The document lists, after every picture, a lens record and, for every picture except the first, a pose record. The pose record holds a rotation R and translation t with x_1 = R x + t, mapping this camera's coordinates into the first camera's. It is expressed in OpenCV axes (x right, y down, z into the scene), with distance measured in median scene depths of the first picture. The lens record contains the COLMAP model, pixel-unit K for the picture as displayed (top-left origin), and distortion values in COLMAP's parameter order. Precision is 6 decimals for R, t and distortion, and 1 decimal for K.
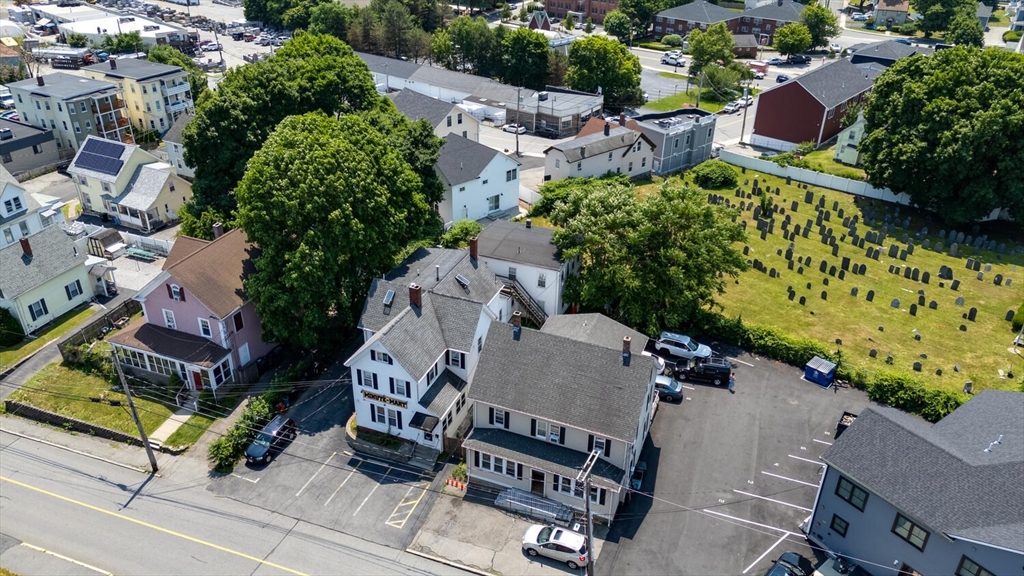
lens RADIAL K [[753.1, 0, 510.5], [0, 753.1, 286.0], [0, 0, 1]] dist [0.073798, -0.064129]
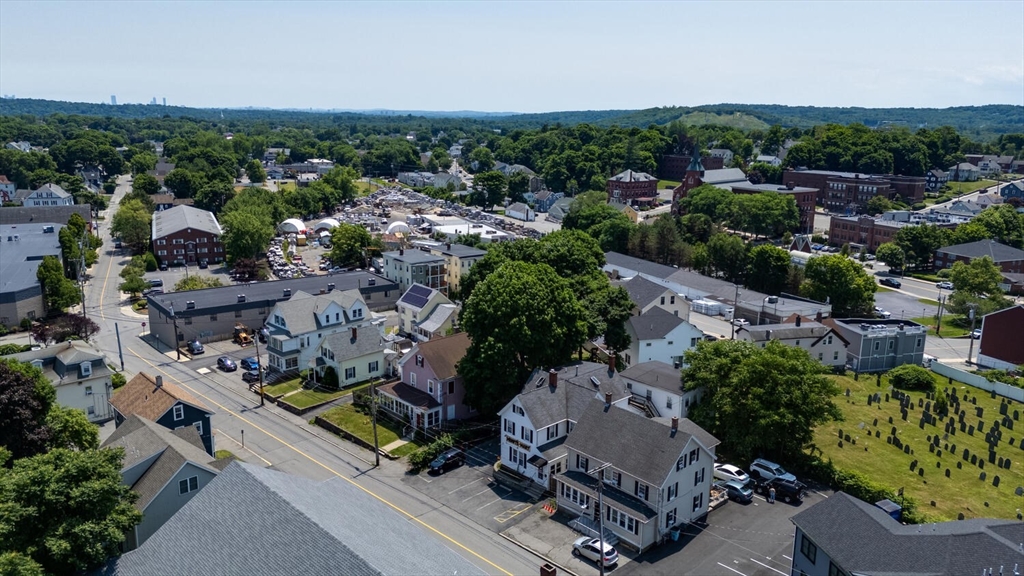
lens RADIAL K [[753.1, 0, 510.5], [0, 753.1, 286.0], [0, 0, 1]] dist [0.073798, -0.064129]
pose [[0.904695, 0.092223, -0.415959, 0.323698], [-0.208310, 0.947390, -0.243020, 0.178622], [0.371663, 0.306508, 0.876310, -0.302823]]
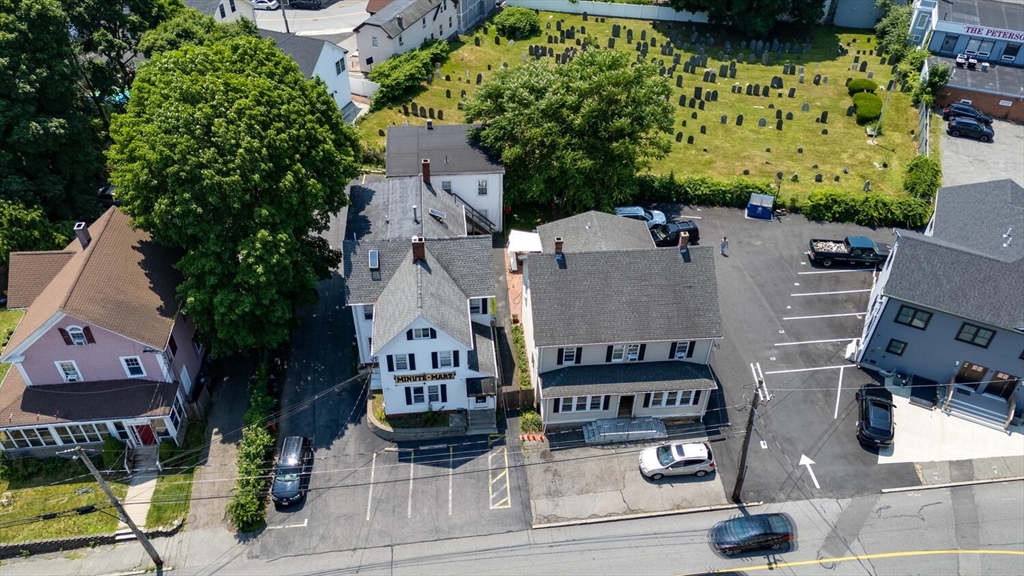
lens RADIAL K [[753.1, 0, 510.5], [0, 753.1, 286.0], [0, 0, 1]] dist [0.073798, -0.064129]
pose [[0.886834, -0.297431, 0.353637, -0.285158], [0.223473, 0.945917, 0.235161, -0.101405], [-0.404456, -0.129520, 0.905340, 0.170252]]
